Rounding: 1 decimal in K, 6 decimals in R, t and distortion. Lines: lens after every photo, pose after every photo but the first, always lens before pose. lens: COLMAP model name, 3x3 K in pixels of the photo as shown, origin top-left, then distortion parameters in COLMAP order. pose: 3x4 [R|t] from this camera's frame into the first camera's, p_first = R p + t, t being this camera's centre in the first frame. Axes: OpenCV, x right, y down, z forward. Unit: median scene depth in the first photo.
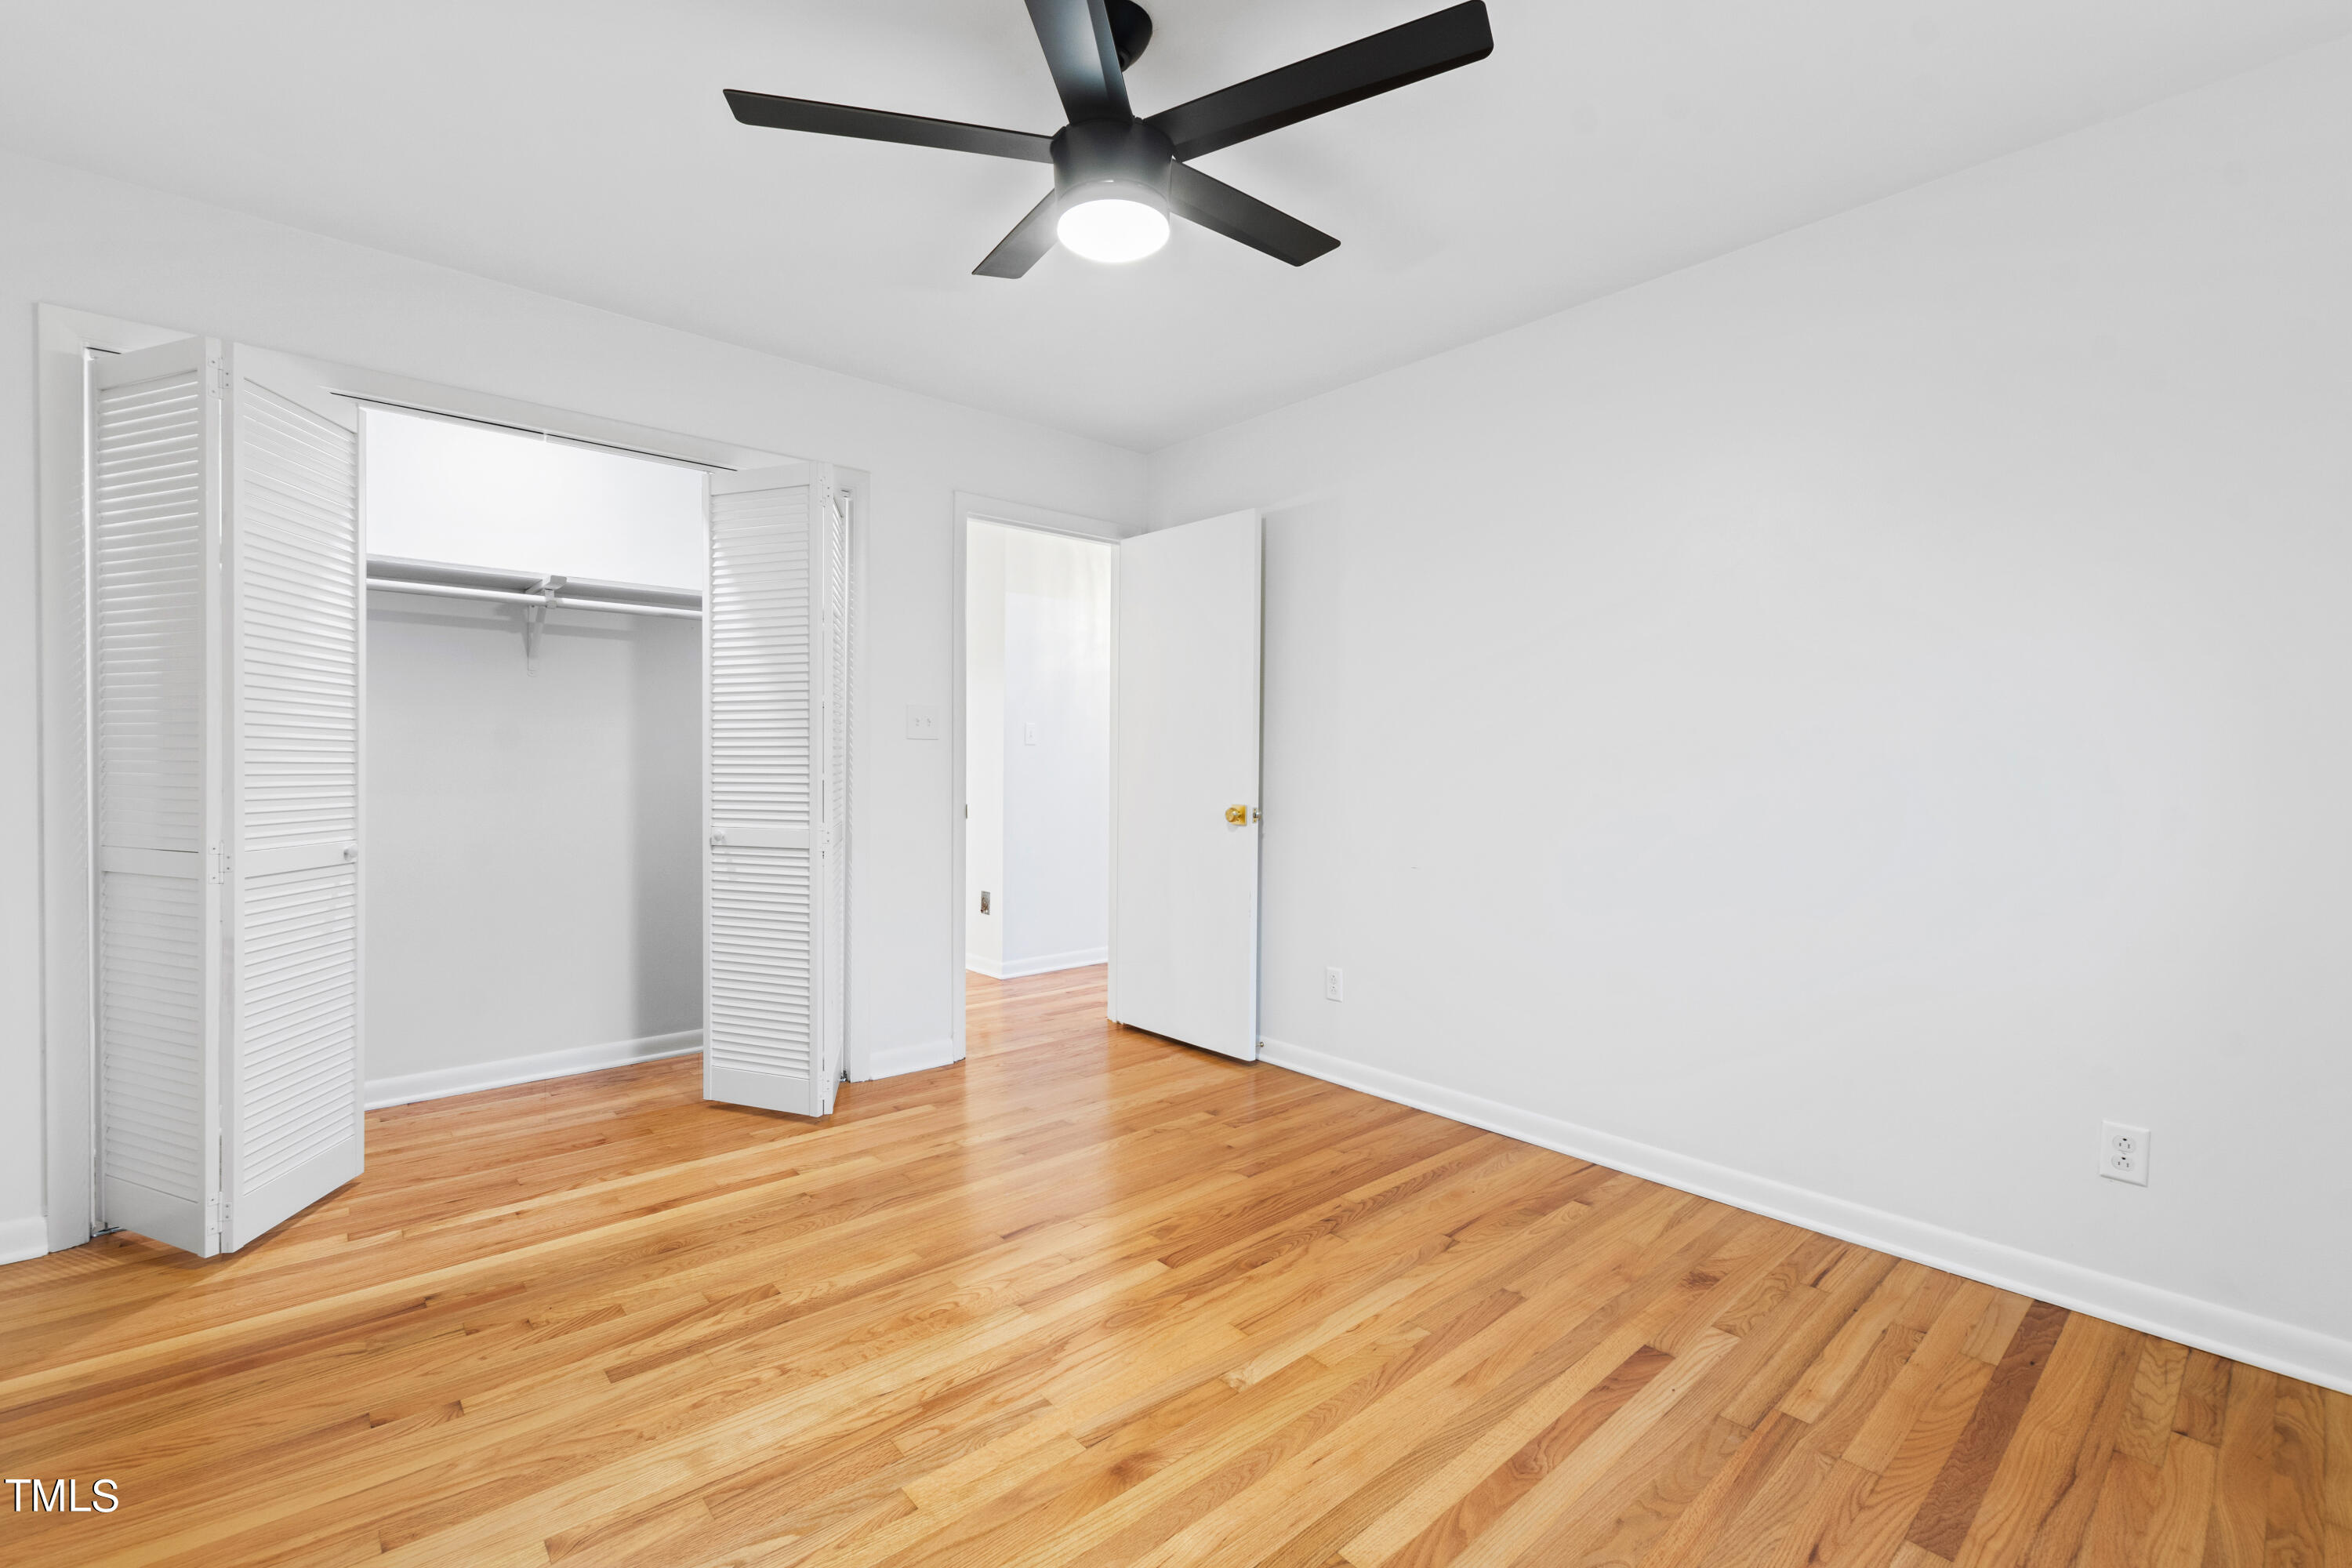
lens RADIAL K [[1022.3, 0, 1178.8], [0, 1022.3, 777.7], [0, 0, 1]] dist [0.000445, 0.000008]
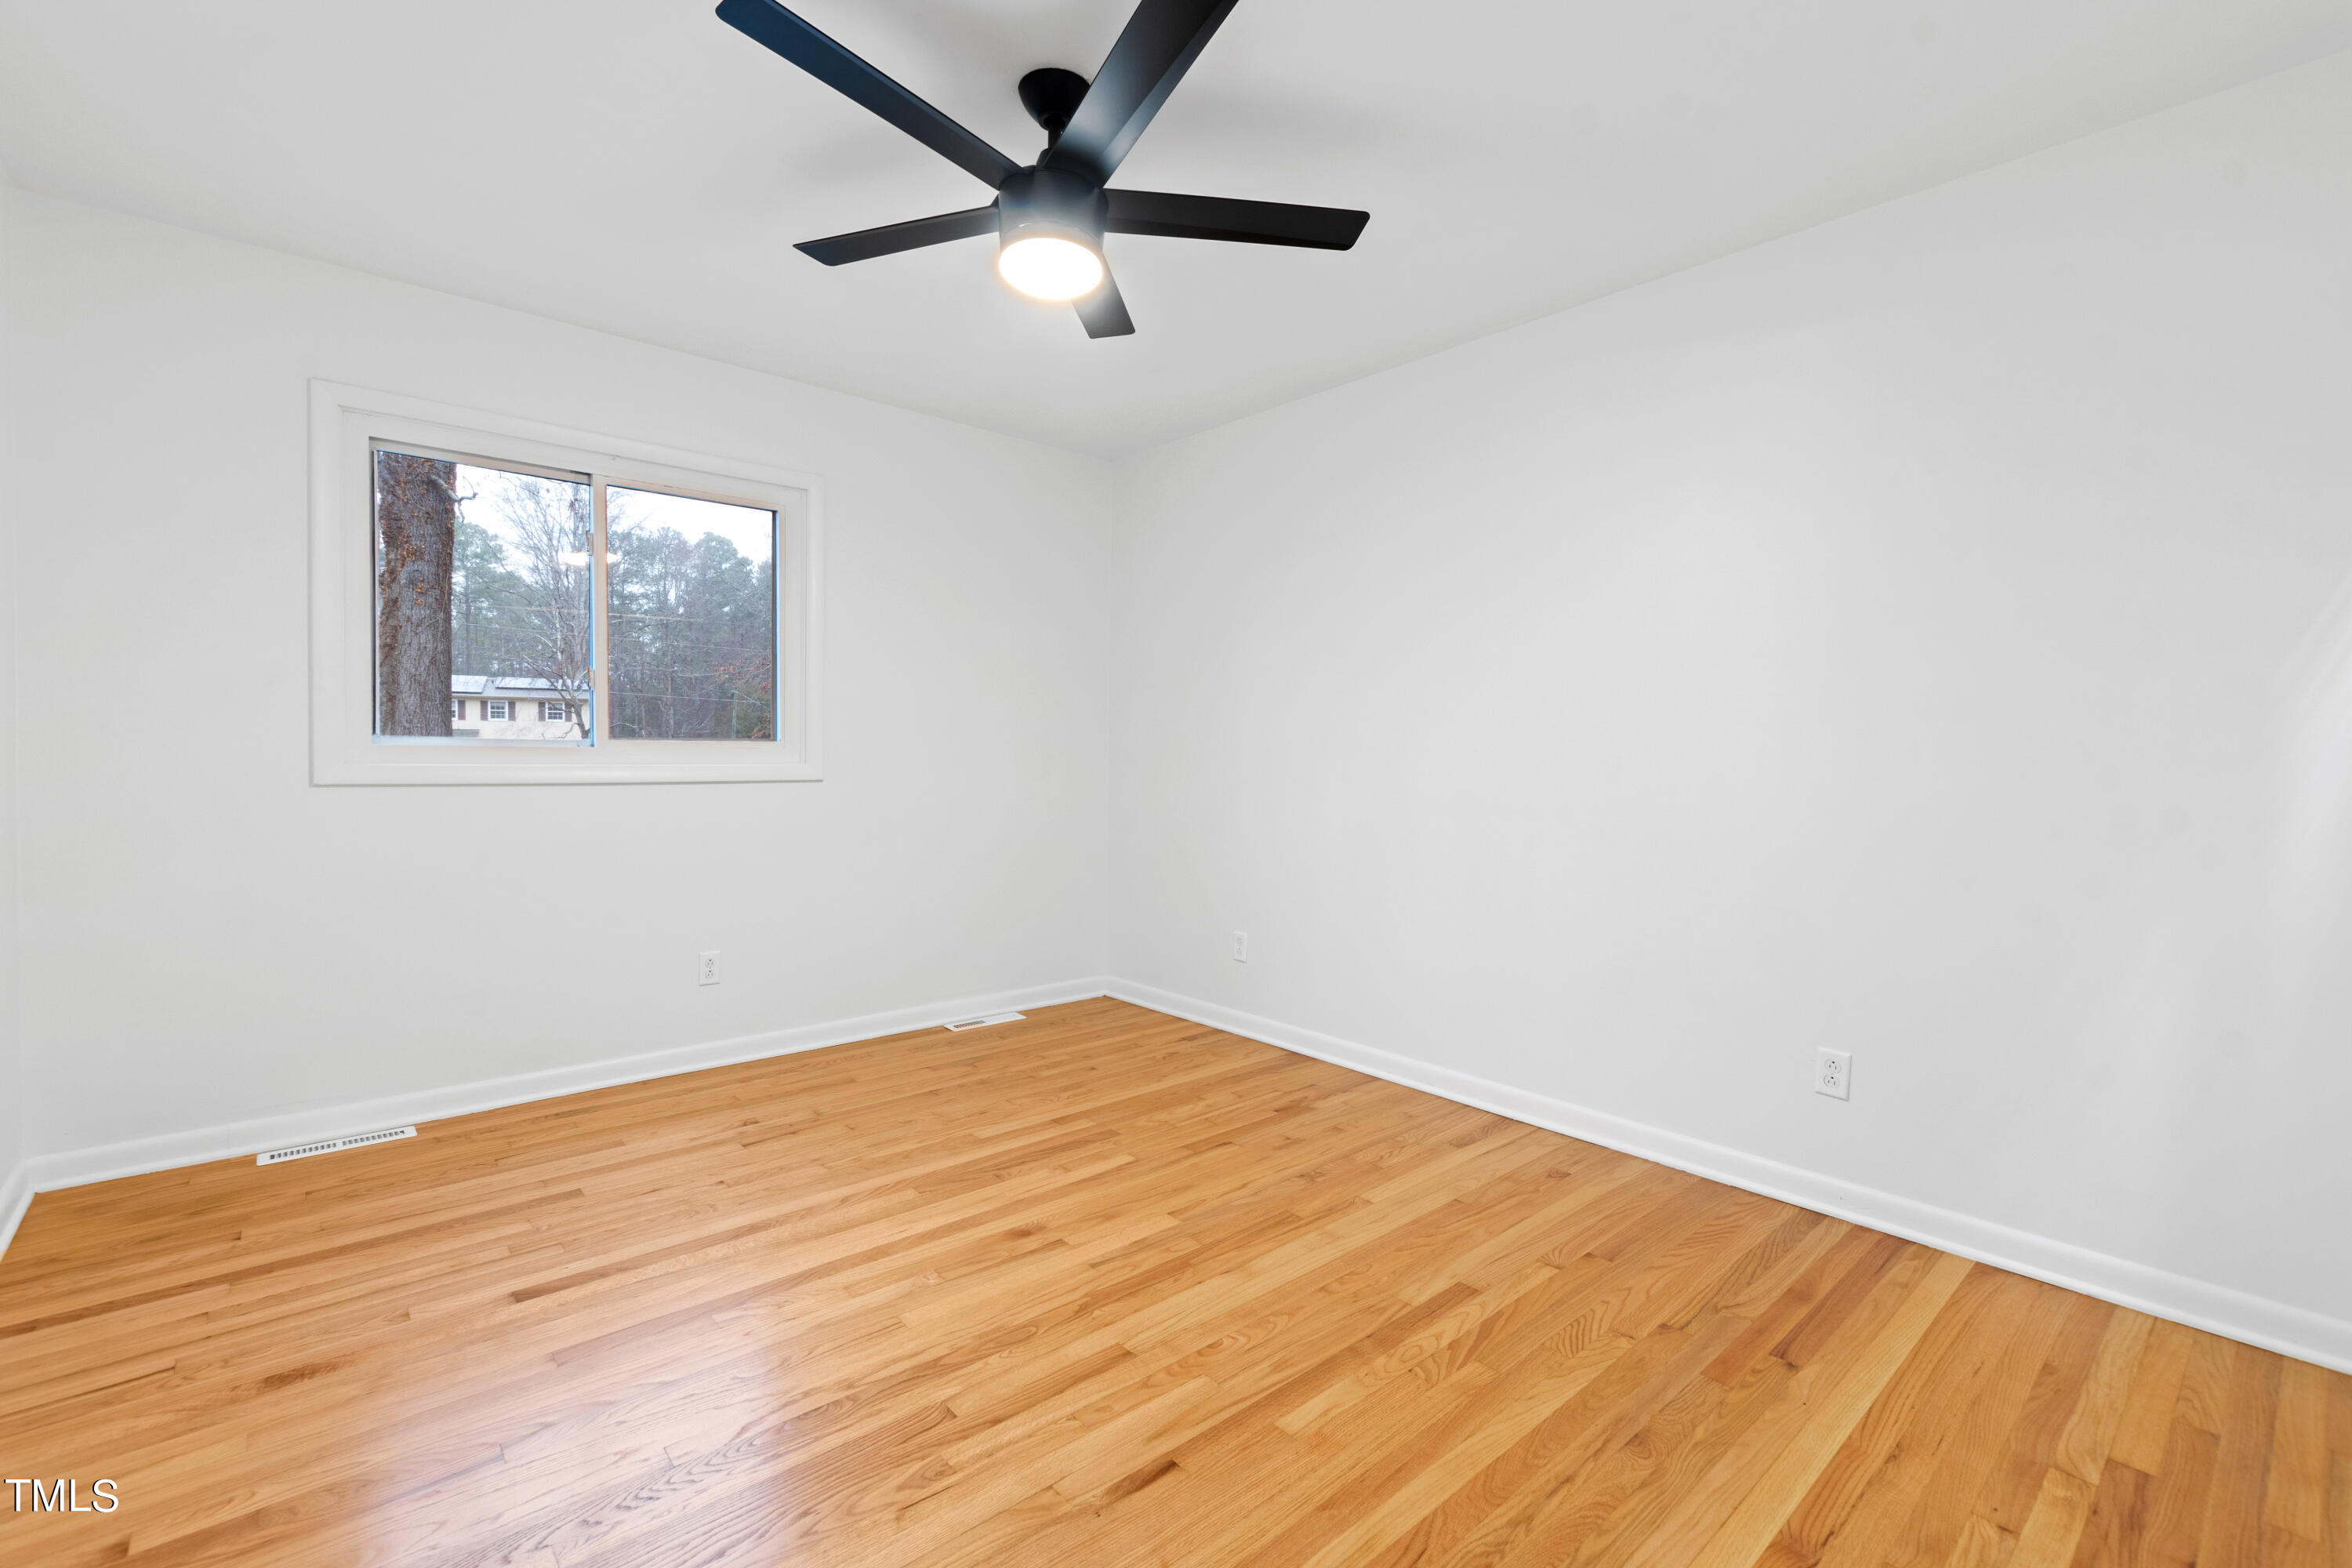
lens RADIAL K [[1022.3, 0, 1173.3], [0, 1022.3, 777.2], [0, 0, 1]] dist [0.000445, 0.000008]
pose [[-0.999763, -0.021614, 0.002455, -0.203666], [-0.021514, 0.999142, 0.035395, -0.027072], [-0.003218, 0.035334, -0.999370, 2.071665]]
